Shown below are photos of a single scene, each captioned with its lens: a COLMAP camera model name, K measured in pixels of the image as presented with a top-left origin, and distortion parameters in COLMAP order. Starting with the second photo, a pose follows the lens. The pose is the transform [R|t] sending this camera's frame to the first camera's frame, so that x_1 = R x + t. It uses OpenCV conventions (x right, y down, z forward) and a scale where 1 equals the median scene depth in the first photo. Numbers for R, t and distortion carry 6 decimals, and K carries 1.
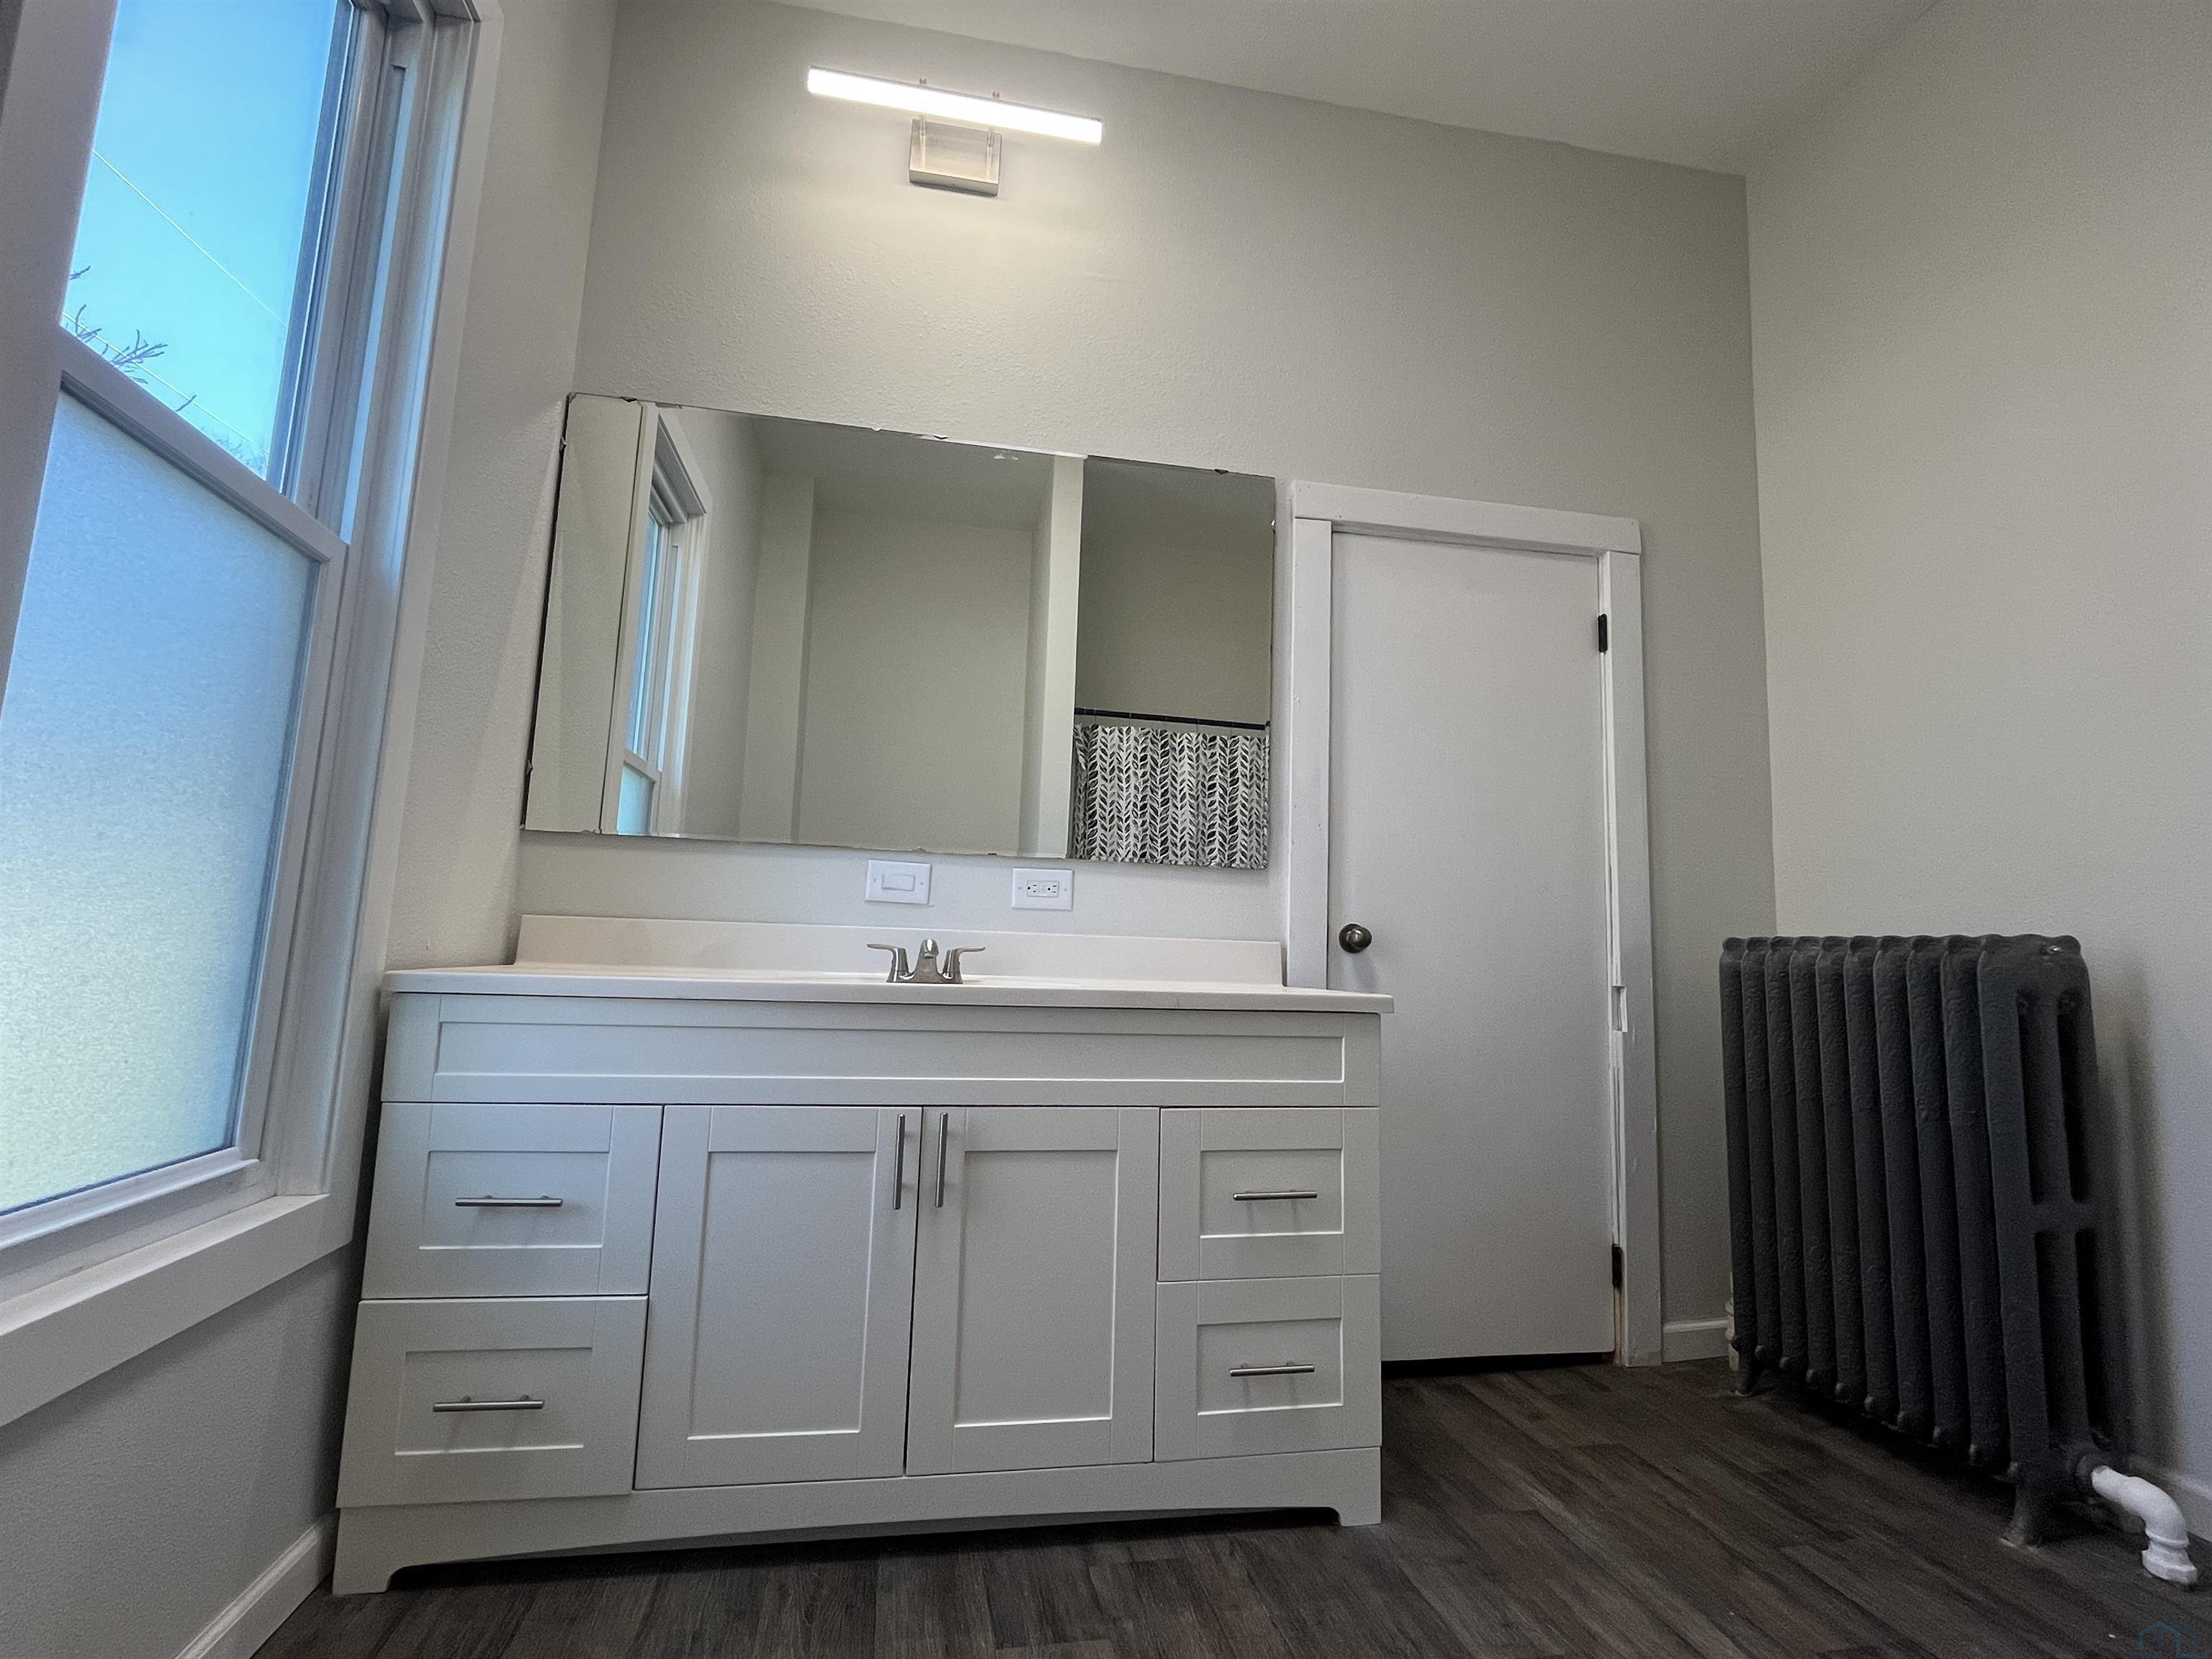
lens RADIAL K [[1061.5, 0, 1106.0], [0, 1061.5, 829.5], [0, 0, 1]] dist [0.000157, -0.000988]
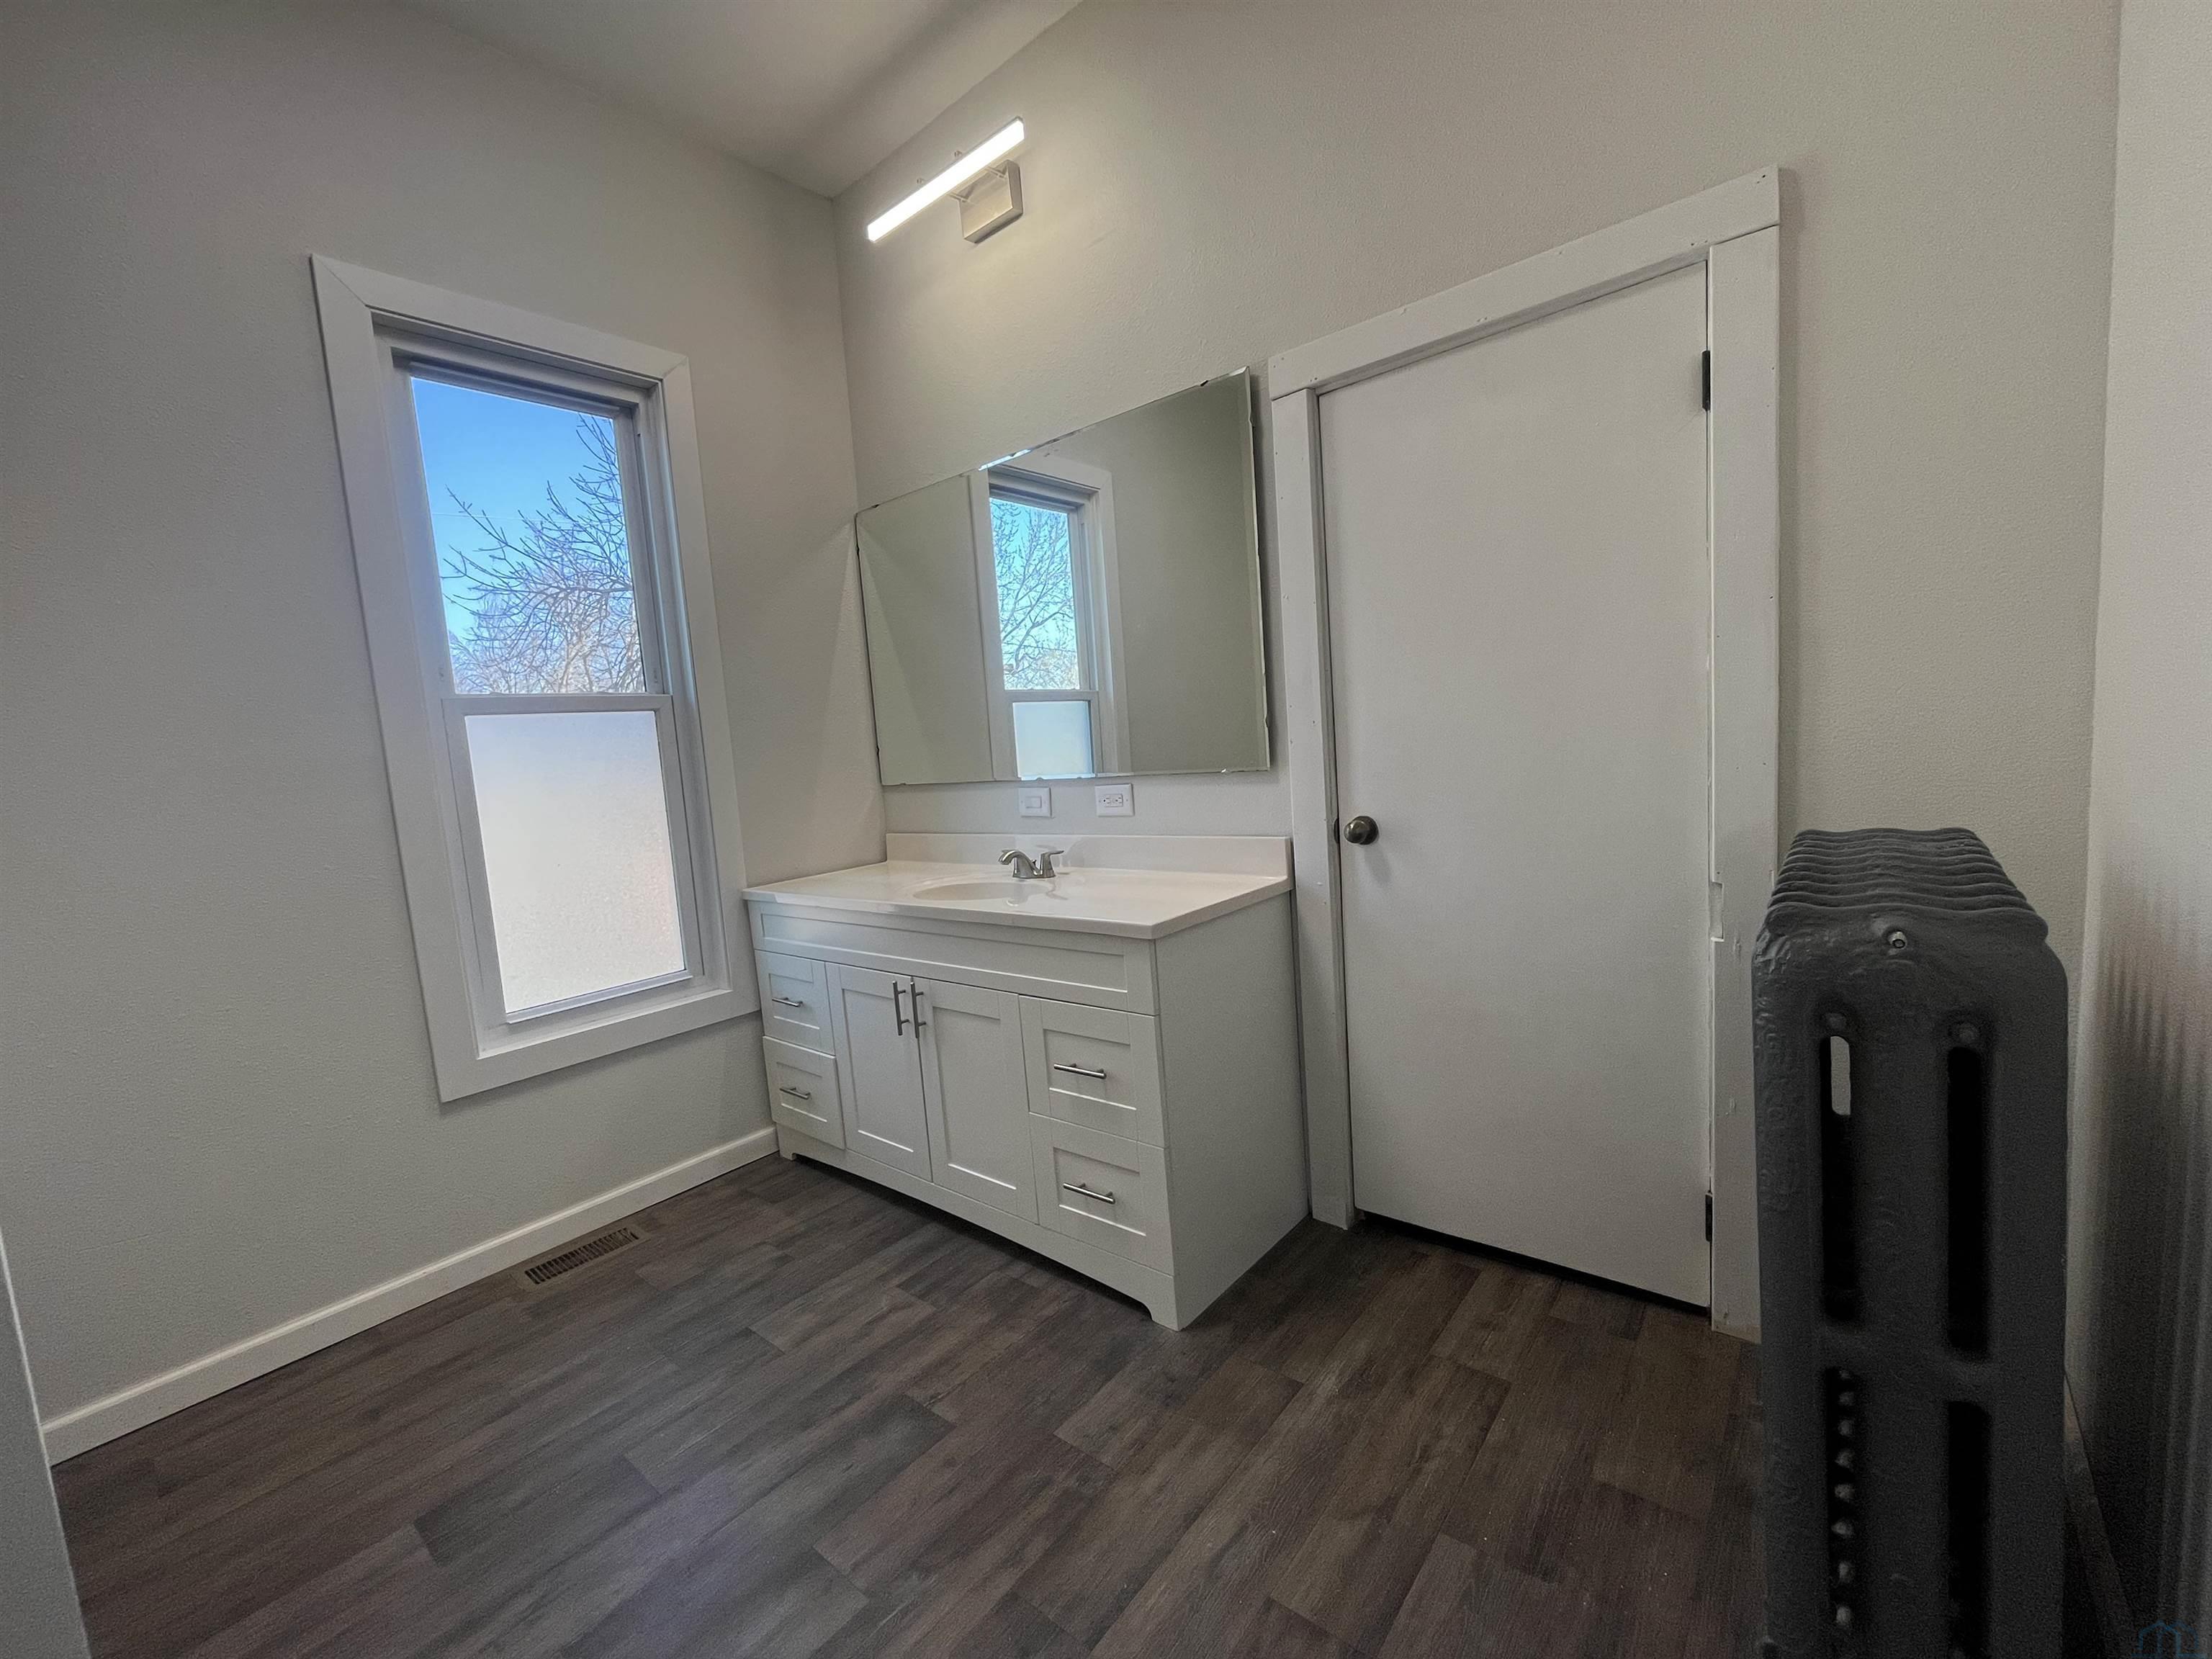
lens RADIAL K [[894.1, 0, 1109.2], [0, 894.1, 835.6], [0, 0, 1]] dist [-0.003491, -0.000135]
pose [[0.636133, -0.002711, -0.771574, 0.999437], [0.185587, 0.971174, 0.149597, -0.085252], [0.748927, -0.238357, 0.618299, 0.418298]]
